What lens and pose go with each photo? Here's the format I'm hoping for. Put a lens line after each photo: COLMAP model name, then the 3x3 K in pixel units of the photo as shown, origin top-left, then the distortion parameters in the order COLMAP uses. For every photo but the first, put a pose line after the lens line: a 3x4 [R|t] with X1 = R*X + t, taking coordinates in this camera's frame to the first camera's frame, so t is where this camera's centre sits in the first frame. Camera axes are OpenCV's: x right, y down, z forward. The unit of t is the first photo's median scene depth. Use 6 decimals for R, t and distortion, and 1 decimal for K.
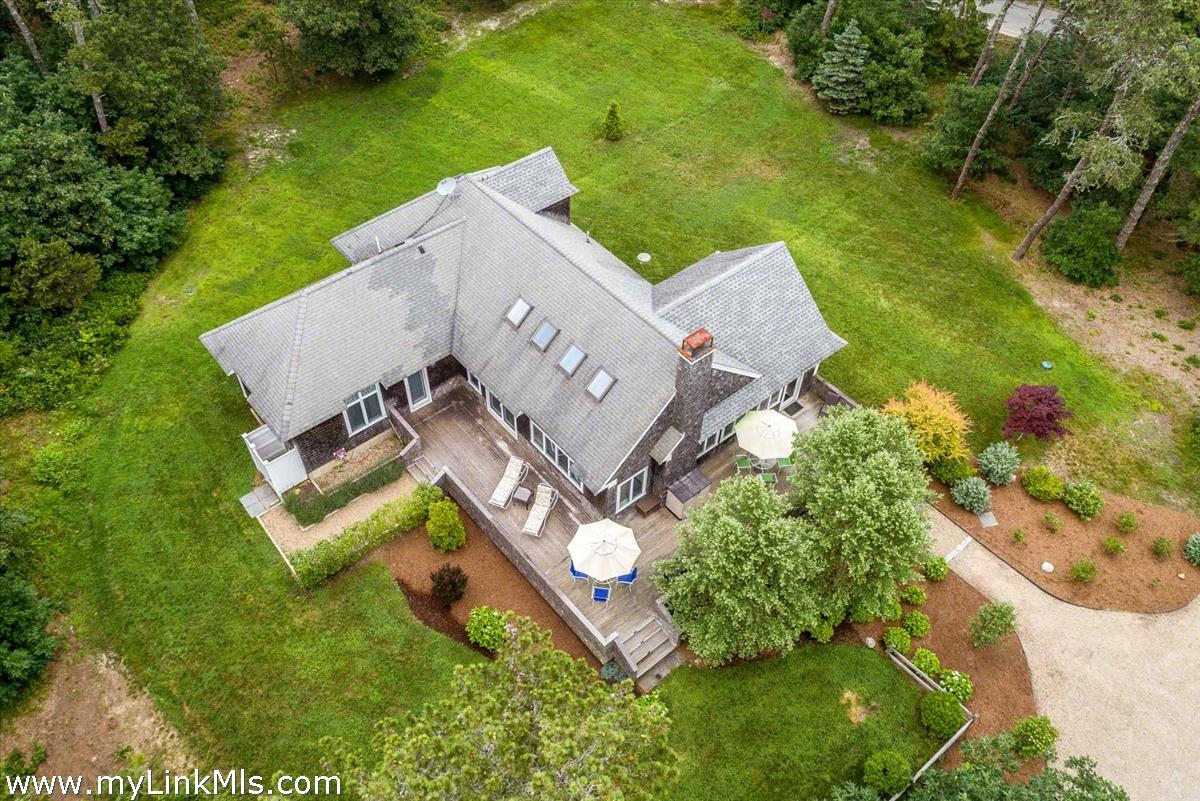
lens RADIAL K [[922.3, 0, 600.0], [0, 922.3, 400.5], [0, 0, 1]] dist [-0.007574, -0.001671]
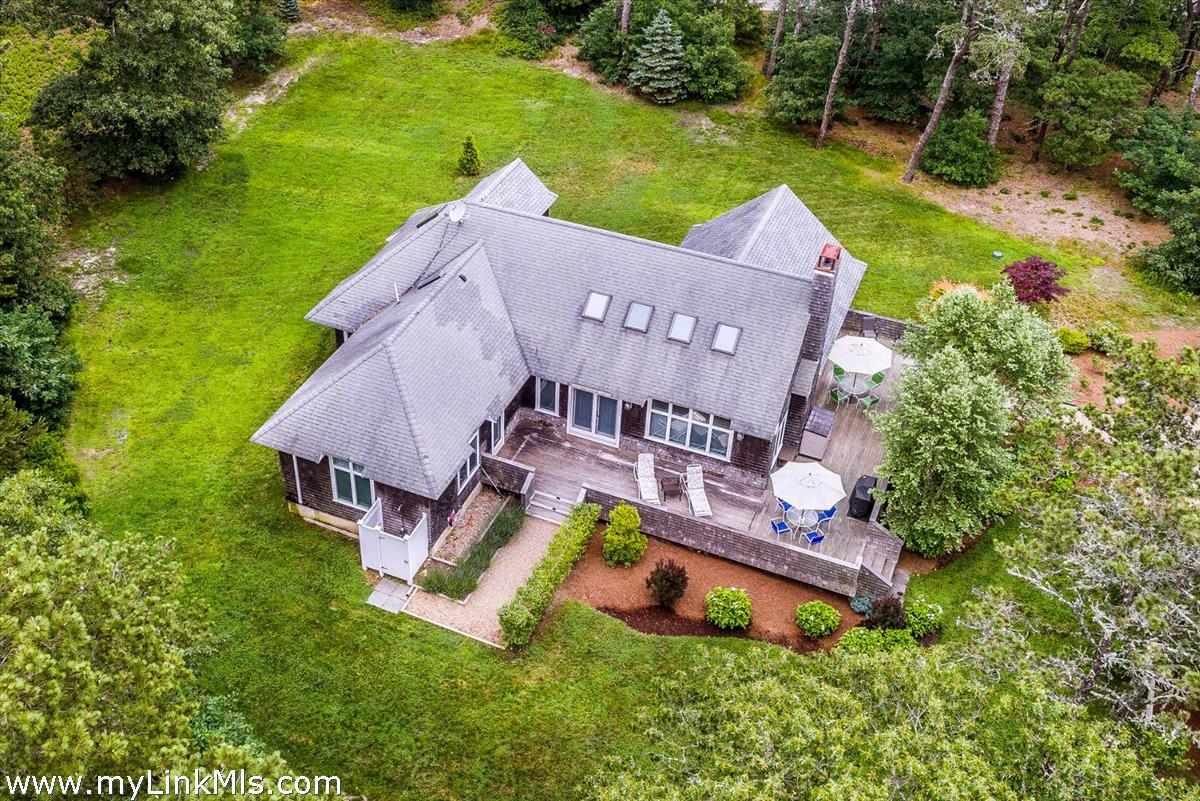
lens RADIAL K [[1229.5, 0, 510.6], [0, 1229.5, 346.9], [0, 0, 1]] dist [-0.009969, 0.003677]
pose [[0.903515, -0.262922, 0.338426, -0.433003], [0.327965, 0.932526, -0.151109, 0.074965], [-0.275861, 0.247522, 0.928781, -0.098785]]
